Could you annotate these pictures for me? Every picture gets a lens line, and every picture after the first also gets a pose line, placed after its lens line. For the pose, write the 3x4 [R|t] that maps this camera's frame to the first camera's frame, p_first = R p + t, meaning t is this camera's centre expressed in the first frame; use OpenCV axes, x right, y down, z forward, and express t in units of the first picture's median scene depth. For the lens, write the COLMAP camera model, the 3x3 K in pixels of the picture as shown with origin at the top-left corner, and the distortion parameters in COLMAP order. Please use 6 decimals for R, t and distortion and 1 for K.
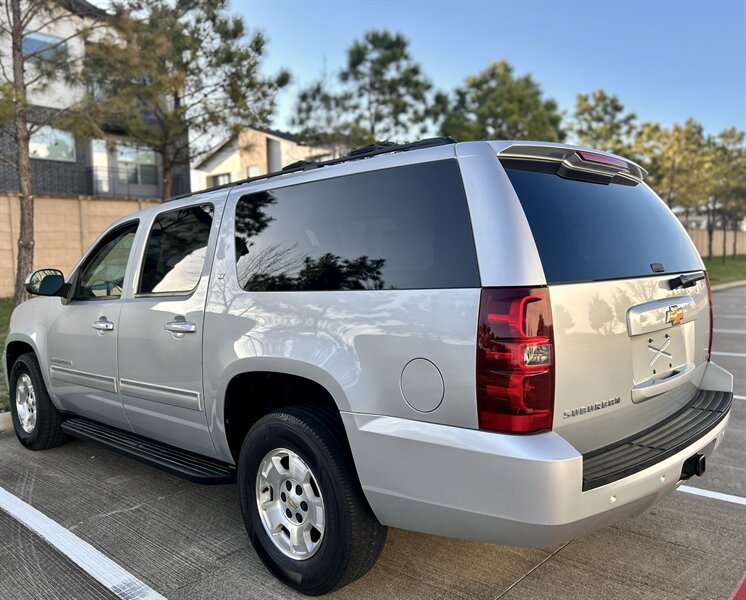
lens RADIAL K [[616.8, 0, 365.0], [0, 616.8, 290.8], [0, 0, 1]] dist [0.048305, -0.051790]
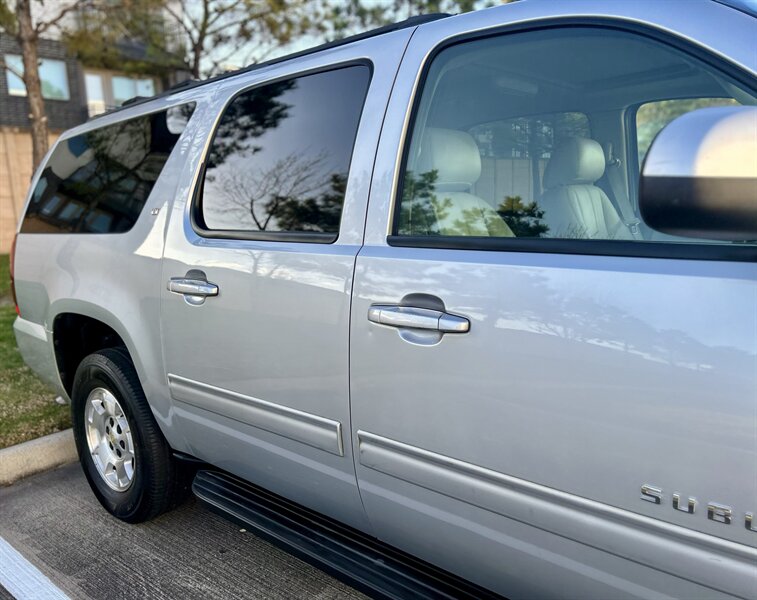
lens RADIAL K [[607.8, 0, 359.4], [0, 607.8, 287.2], [0, 0, 1]] dist [0.020056, -0.002570]
pose [[0.999537, -0.025700, 0.016315, -0.165328], [0.024331, 0.996560, 0.079228, 0.003300], [-0.018295, -0.078794, 0.996723, 0.228658]]
